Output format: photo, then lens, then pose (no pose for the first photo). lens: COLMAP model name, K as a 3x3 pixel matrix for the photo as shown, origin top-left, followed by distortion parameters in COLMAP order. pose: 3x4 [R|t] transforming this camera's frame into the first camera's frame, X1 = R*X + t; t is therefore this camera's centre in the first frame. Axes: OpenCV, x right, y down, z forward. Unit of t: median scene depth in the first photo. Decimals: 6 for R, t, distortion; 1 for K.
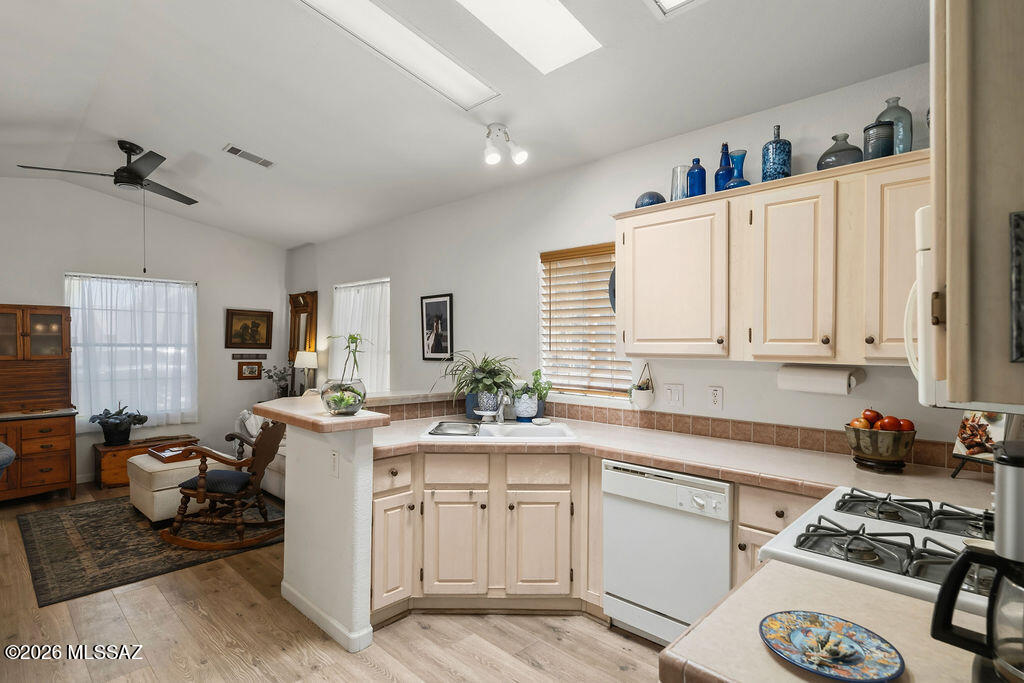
lens RADIAL K [[515.7, 0, 507.9], [0, 515.7, 343.8], [0, 0, 1]] dist [0.000192, 0.000494]
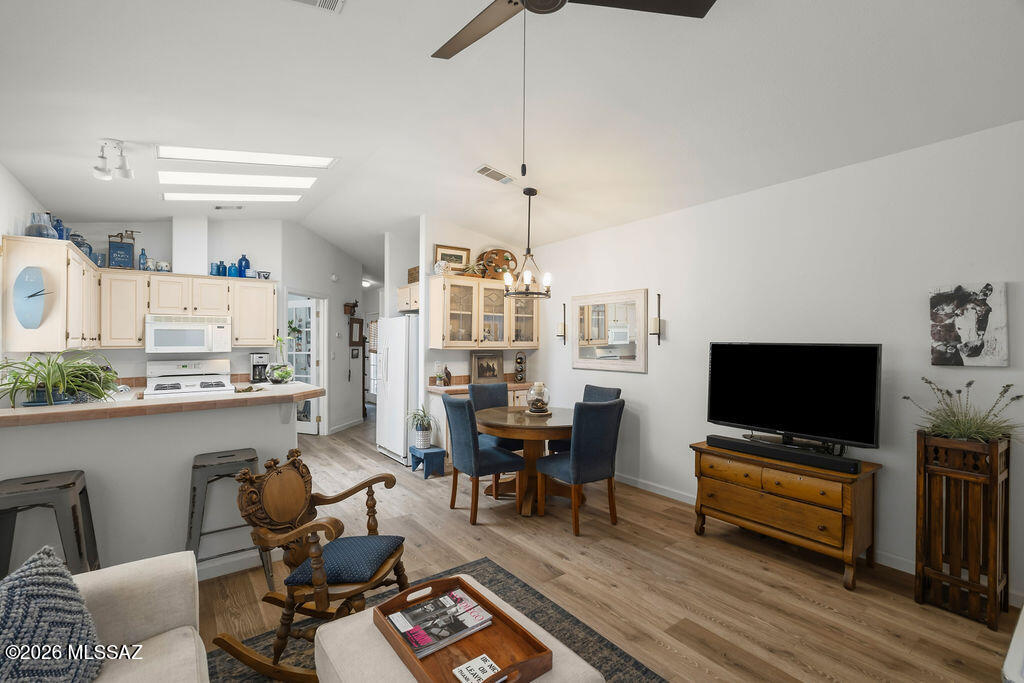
lens RADIAL K [[452.6, 0, 510.1], [0, 452.6, 348.7], [0, 0, 1]] dist [-0.003362, -0.000396]
pose [[-0.987949, -0.007659, 0.154591, -0.921181], [-0.004930, 0.999825, 0.018028, -0.005754], [-0.154702, 0.017049, -0.987814, 1.673623]]
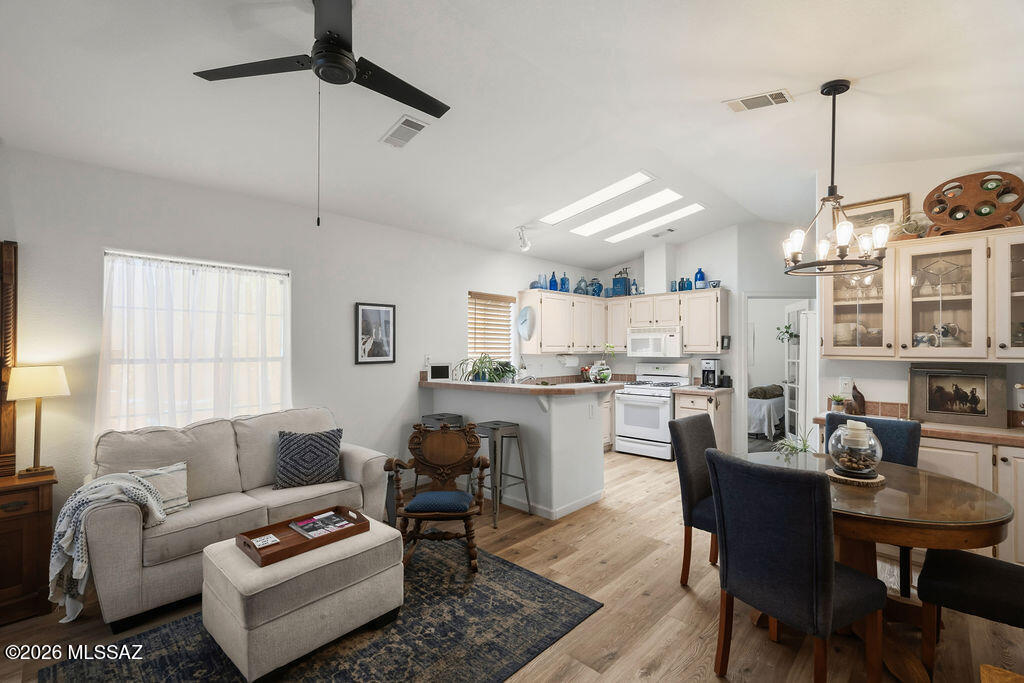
lens RADIAL K [[452.3, 0, 509.4], [0, 452.3, 347.6], [0, 0, 1]] dist [-0.001552, -0.000398]
pose [[-0.009050, -0.002696, 0.999955, -1.476618], [0.001450, 0.999995, 0.002710, -0.005221], [-0.999958, 0.001474, -0.009047, 0.976945]]
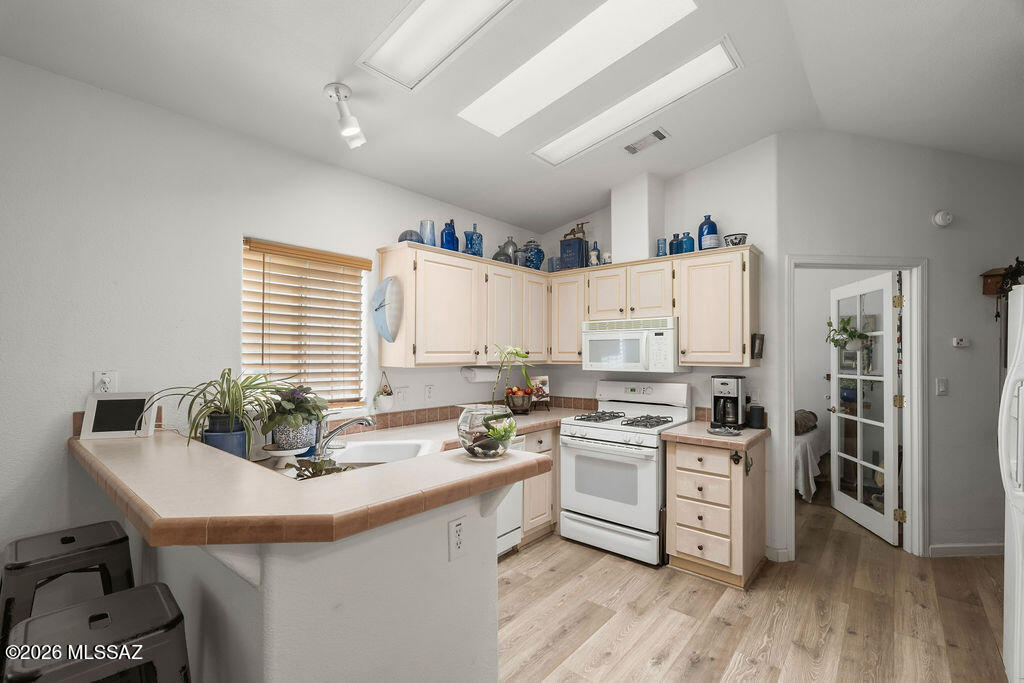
lens RADIAL K [[452.6, 0, 510.1], [0, 452.6, 348.7], [0, 0, 1]] dist [-0.003362, -0.000396]
pose [[-0.068067, 0.006699, 0.997658, -0.690953], [-0.001221, 0.999976, -0.006798, -0.006862], [-0.997680, -0.001681, -0.068057, 0.721720]]
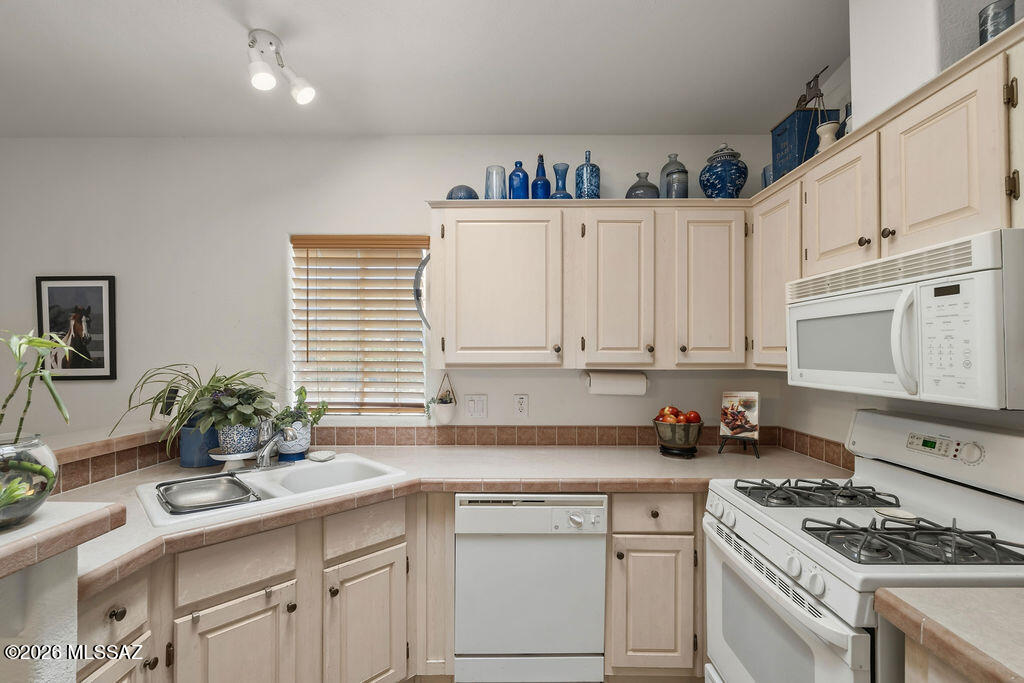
lens RADIAL K [[452.3, 0, 509.4], [0, 452.3, 347.6], [0, 0, 1]] dist [-0.001552, -0.000398]
pose [[0.719515, 0.001576, 0.694475, -0.189349], [0.003423, 0.999977, -0.005815, -0.003011], [-0.694468, 0.006561, 0.719493, 0.316407]]
